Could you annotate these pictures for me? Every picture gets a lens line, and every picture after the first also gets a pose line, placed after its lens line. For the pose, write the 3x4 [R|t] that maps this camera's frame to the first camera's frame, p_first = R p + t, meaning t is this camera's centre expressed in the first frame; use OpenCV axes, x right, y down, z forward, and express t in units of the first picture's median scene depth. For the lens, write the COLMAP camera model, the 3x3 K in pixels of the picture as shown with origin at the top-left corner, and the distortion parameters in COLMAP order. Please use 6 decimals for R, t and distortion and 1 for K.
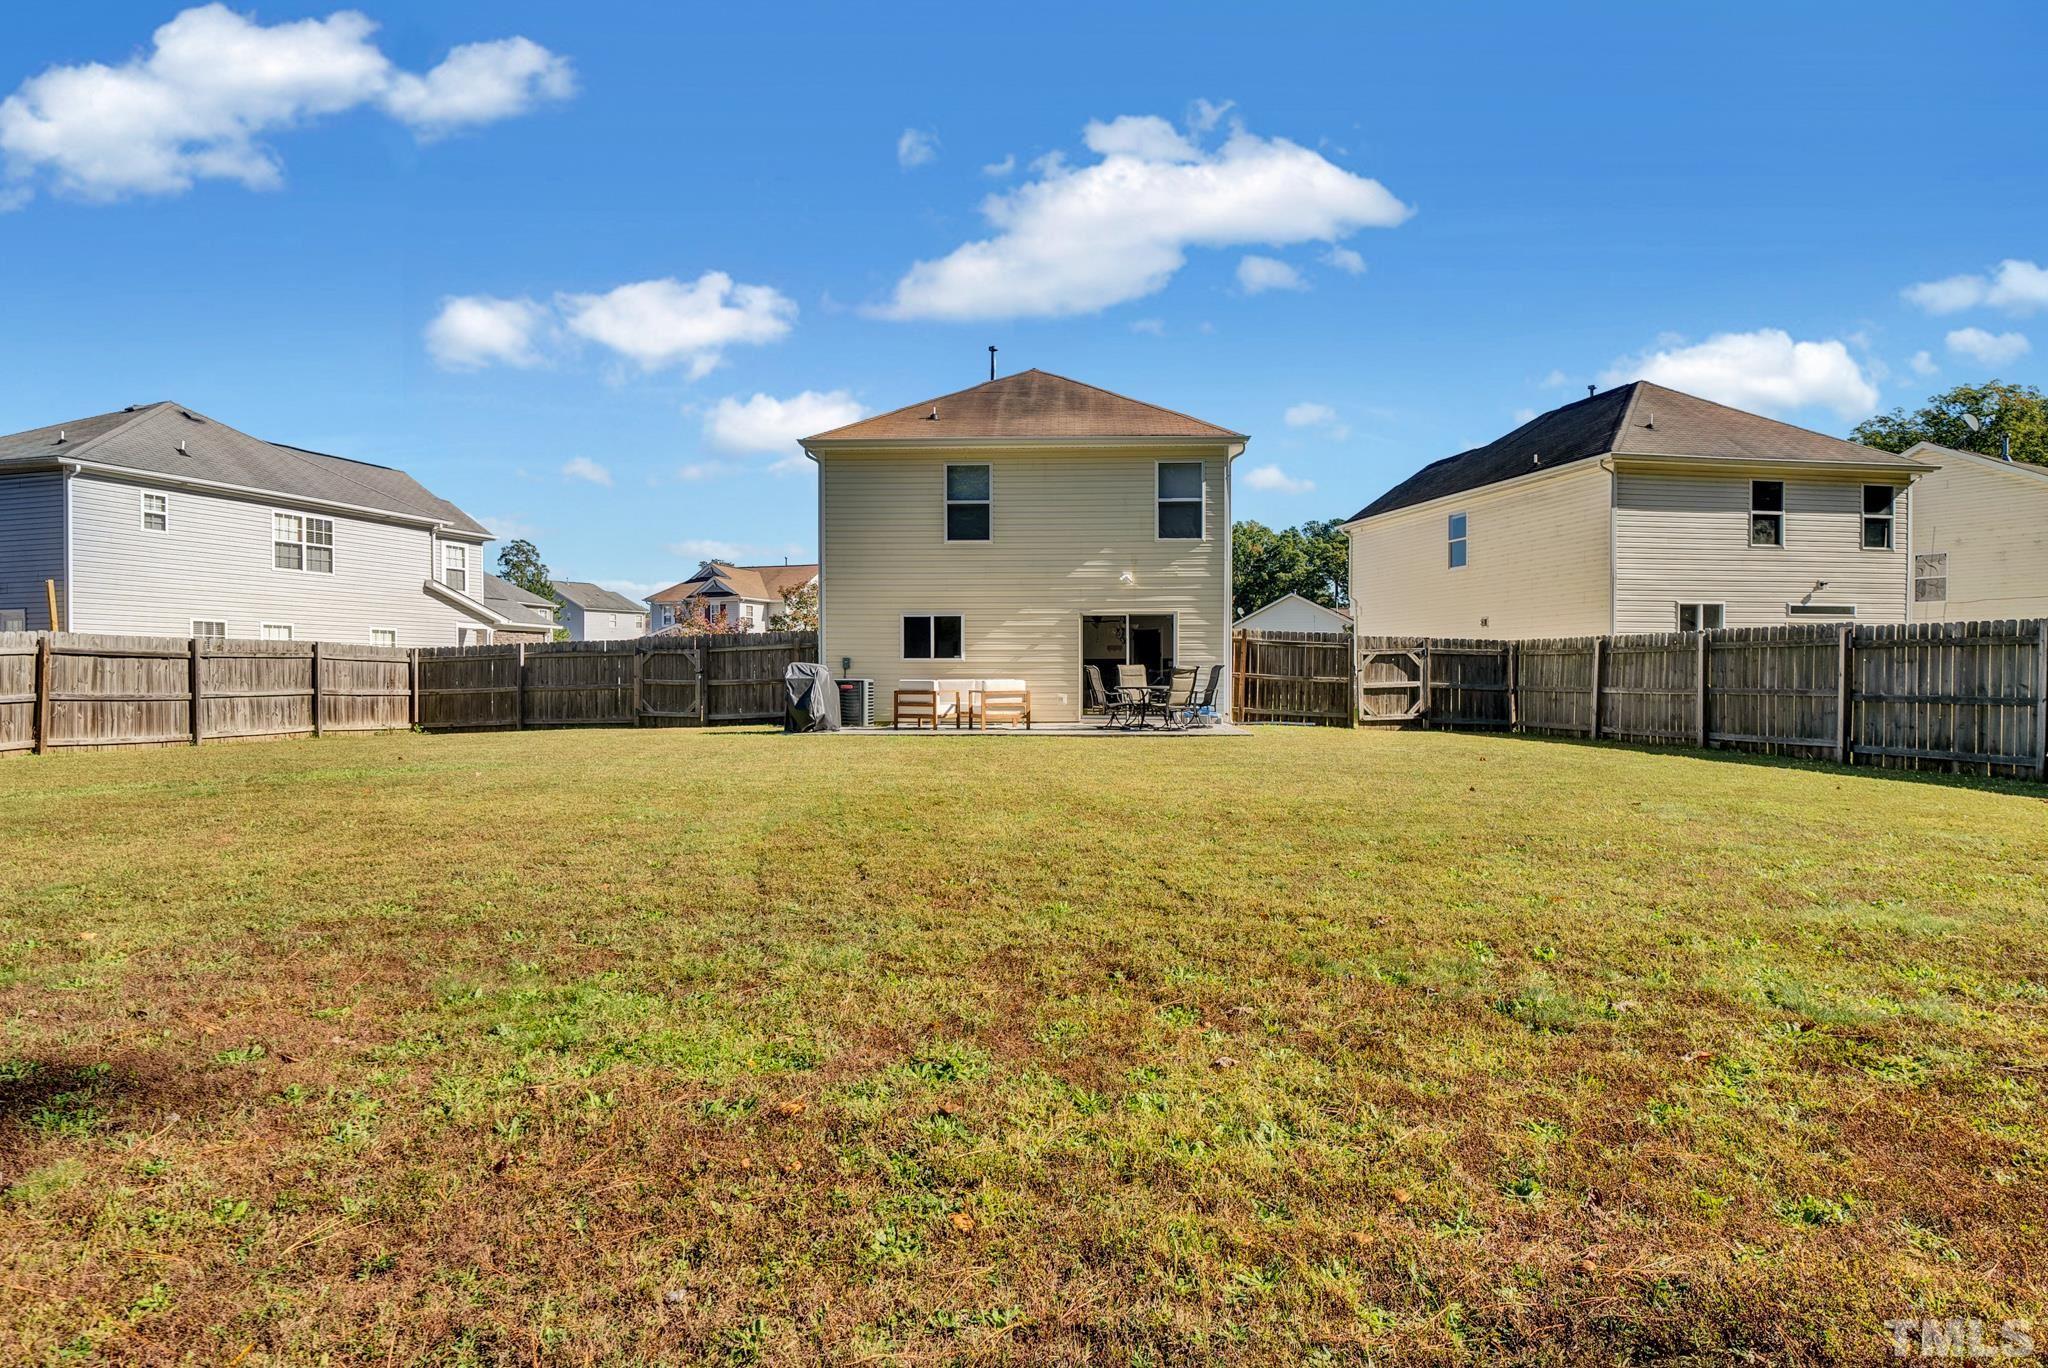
lens RADIAL K [[849.8, 0, 1019.7], [0, 849.8, 675.8], [0, 0, 1]] dist [-0.006247, 0.000725]
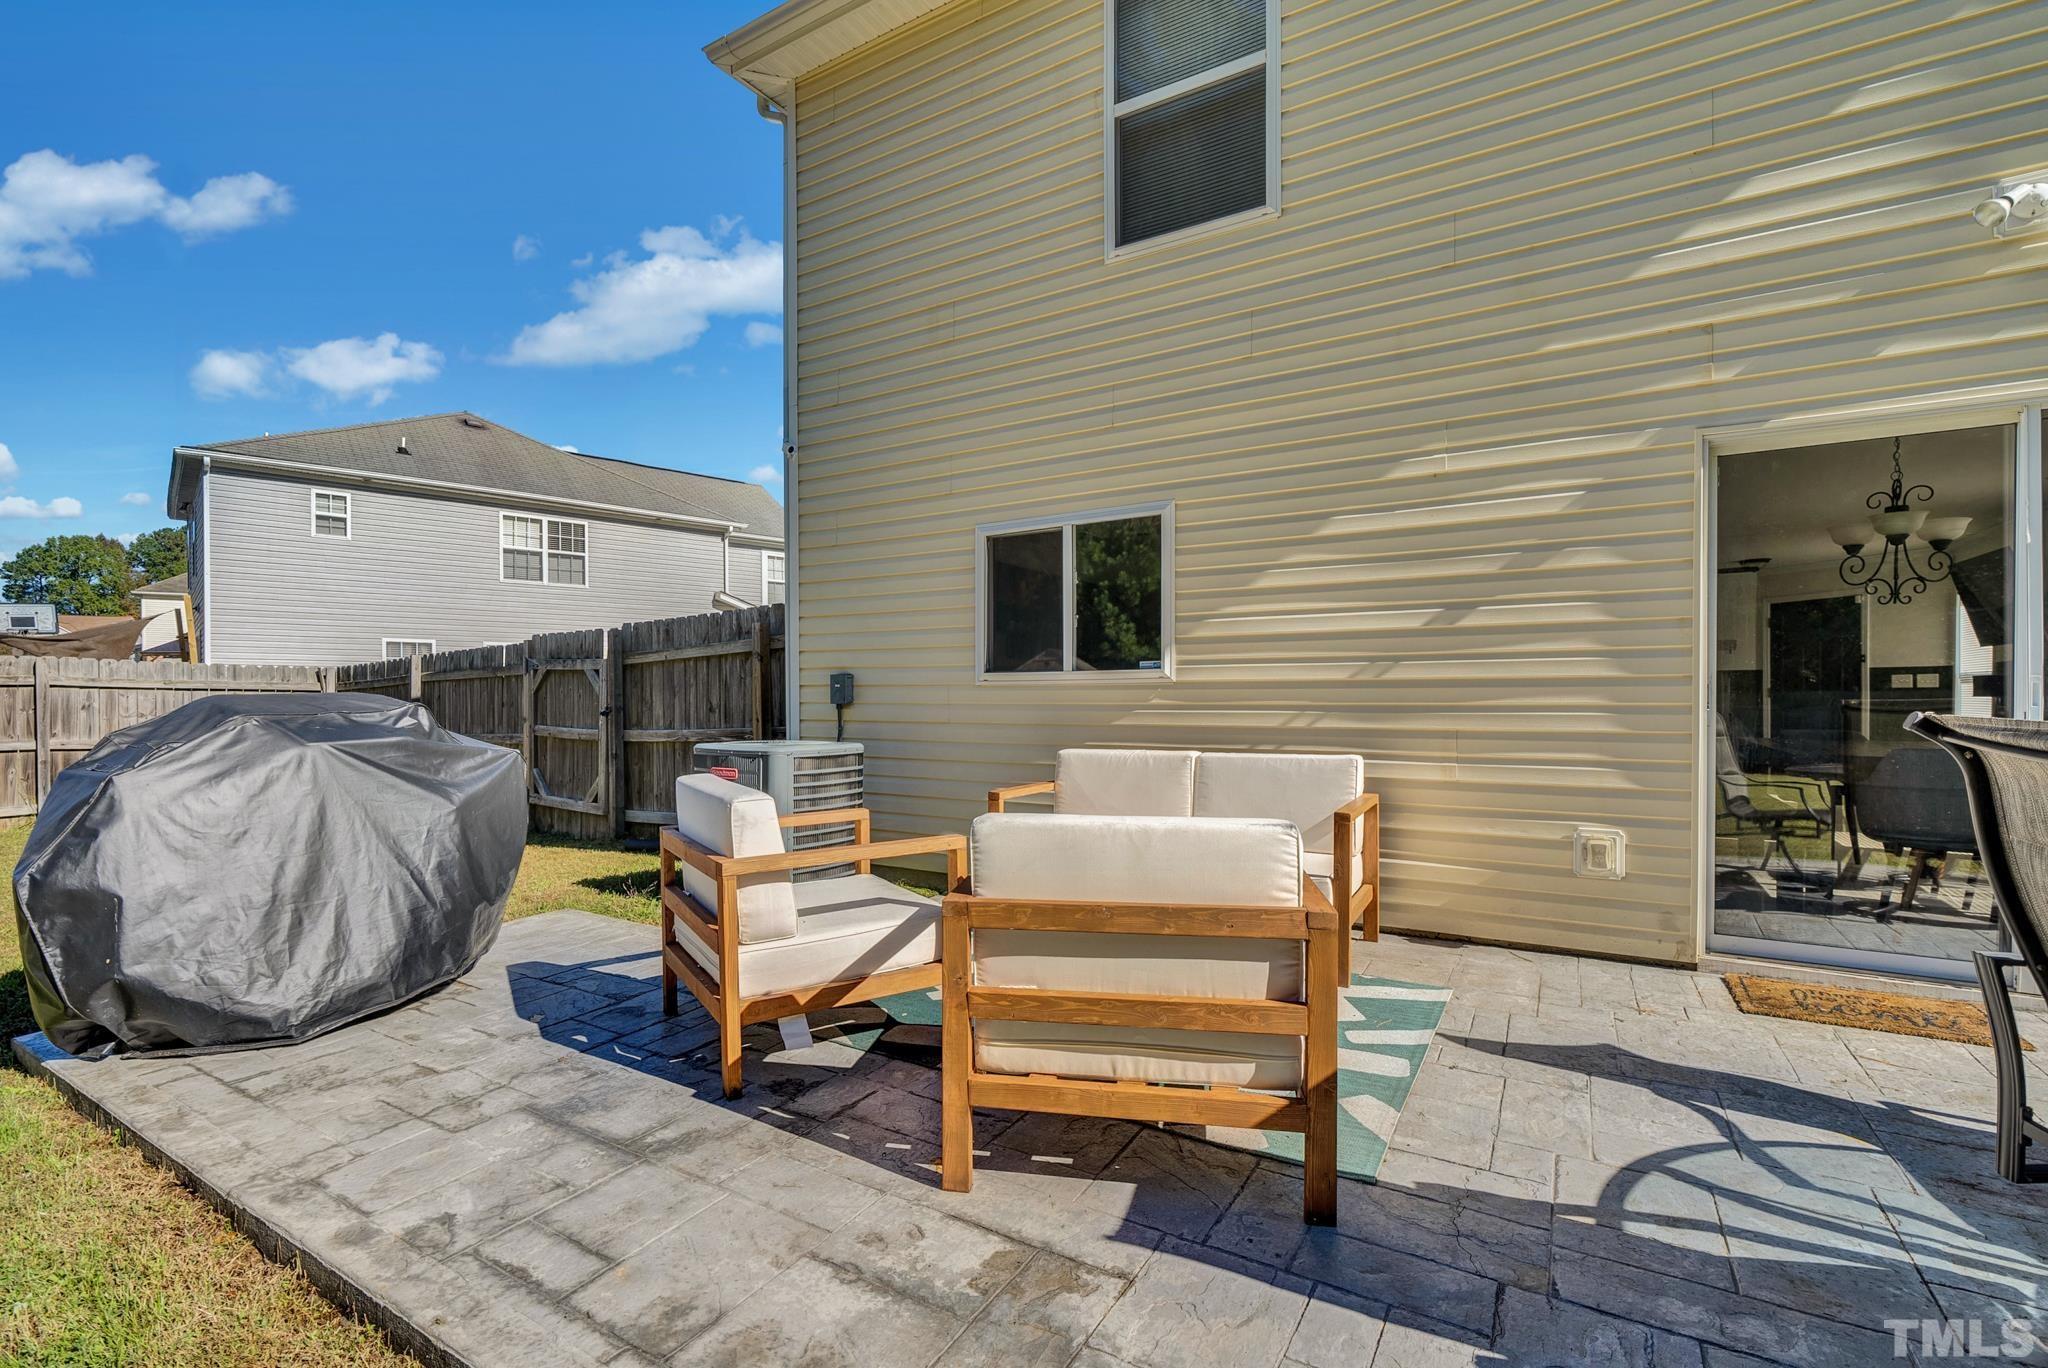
lens RADIAL K [[849.8, 0, 1050.7], [0, 849.8, 700.1], [0, 0, 1]] dist [-0.006247, 0.000725]
pose [[0.881248, 0.001839, -0.472650, 0.023724], [0.000737, 0.999986, 0.005266, -0.010411], [0.472653, -0.004990, 0.881234, 0.621457]]
